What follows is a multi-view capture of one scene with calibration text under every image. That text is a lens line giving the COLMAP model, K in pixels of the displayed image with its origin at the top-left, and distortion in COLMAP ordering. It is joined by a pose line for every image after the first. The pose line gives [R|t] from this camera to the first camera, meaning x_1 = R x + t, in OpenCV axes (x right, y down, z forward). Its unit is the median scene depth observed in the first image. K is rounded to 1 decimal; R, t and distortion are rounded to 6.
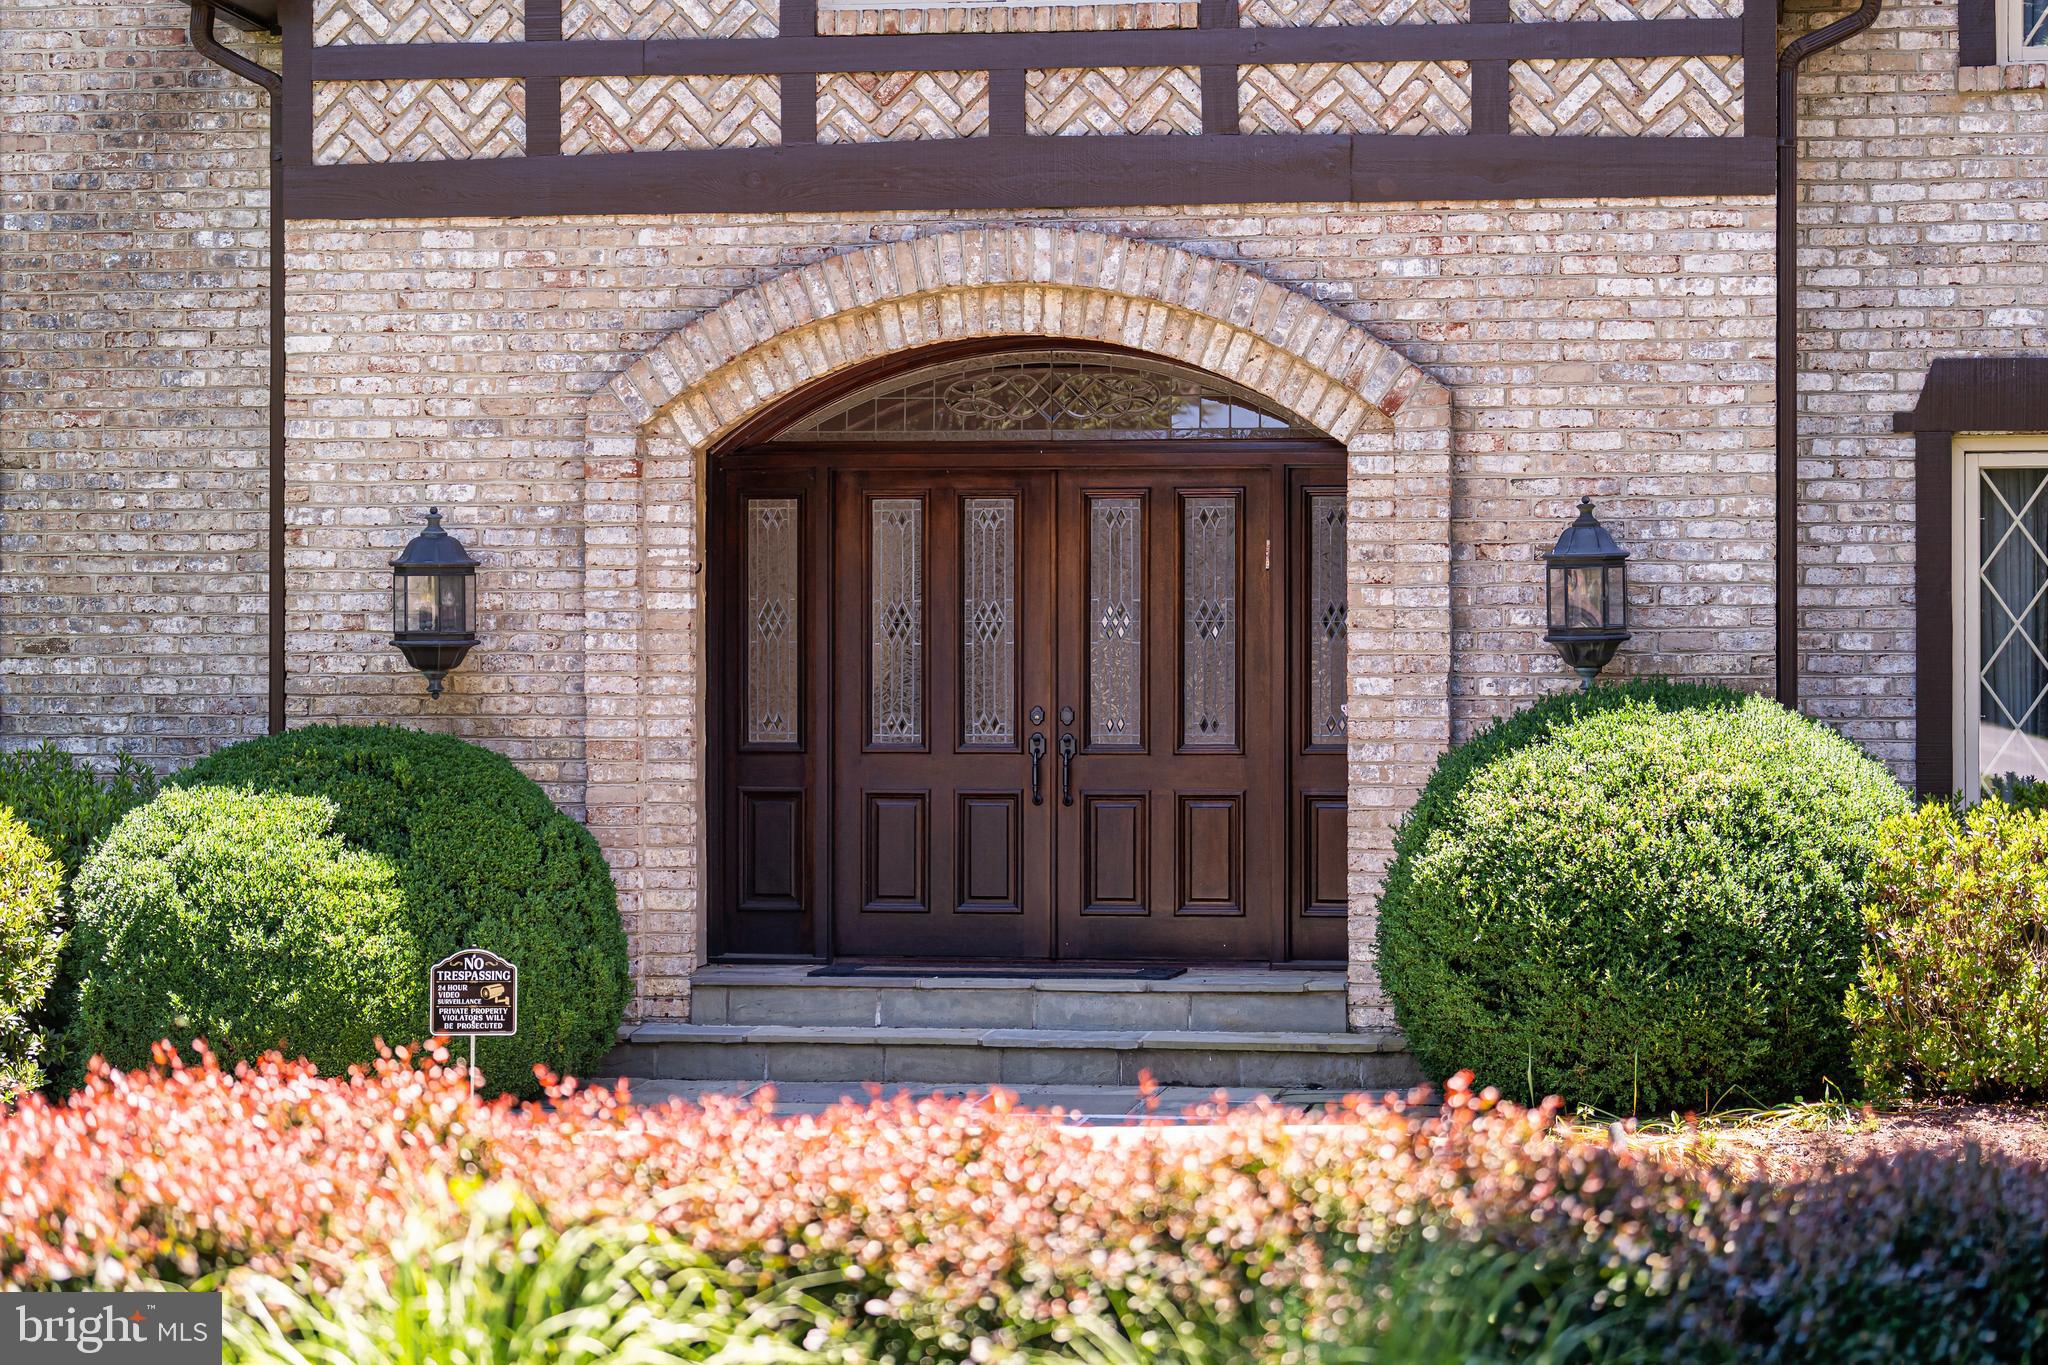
lens RADIAL K [[4562.9, 0, 1023.1], [0, 4562.9, 681.1], [0, 0, 1]] dist [0.000211, 0.000000]
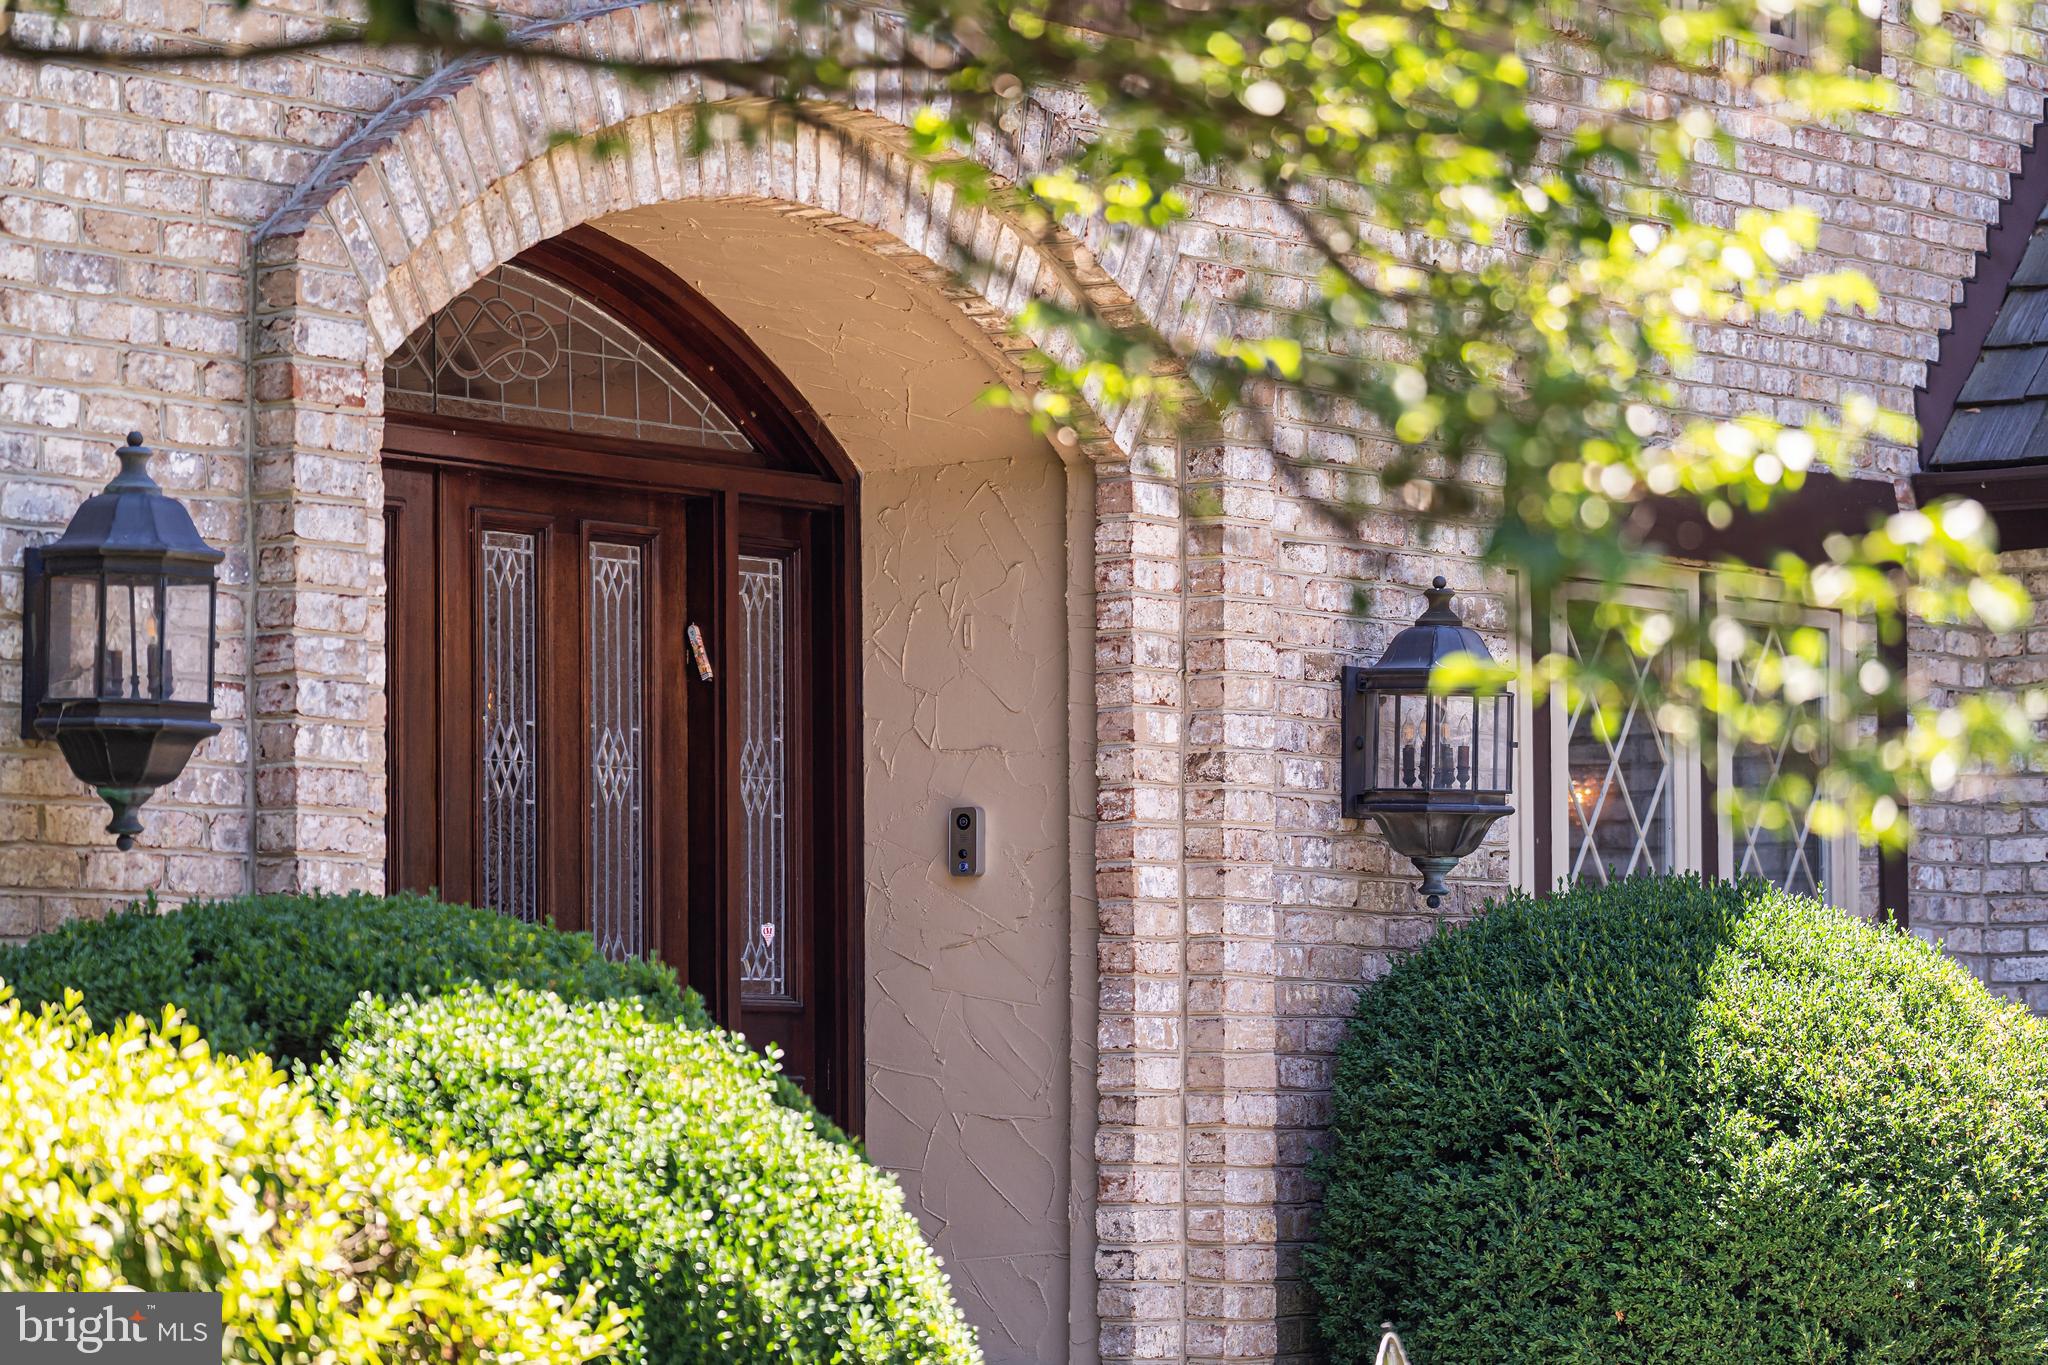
lens RADIAL K [[6609.2, 0, 1023.8], [0, 6609.2, 685.2], [0, 0, 1]] dist [0.216367, 0.000000]
pose [[0.564944, 0.052832, 0.823436, -0.617583], [0.001928, 0.997861, -0.065346, 0.030585], [-0.825127, 0.038504, 0.563634, 0.543700]]
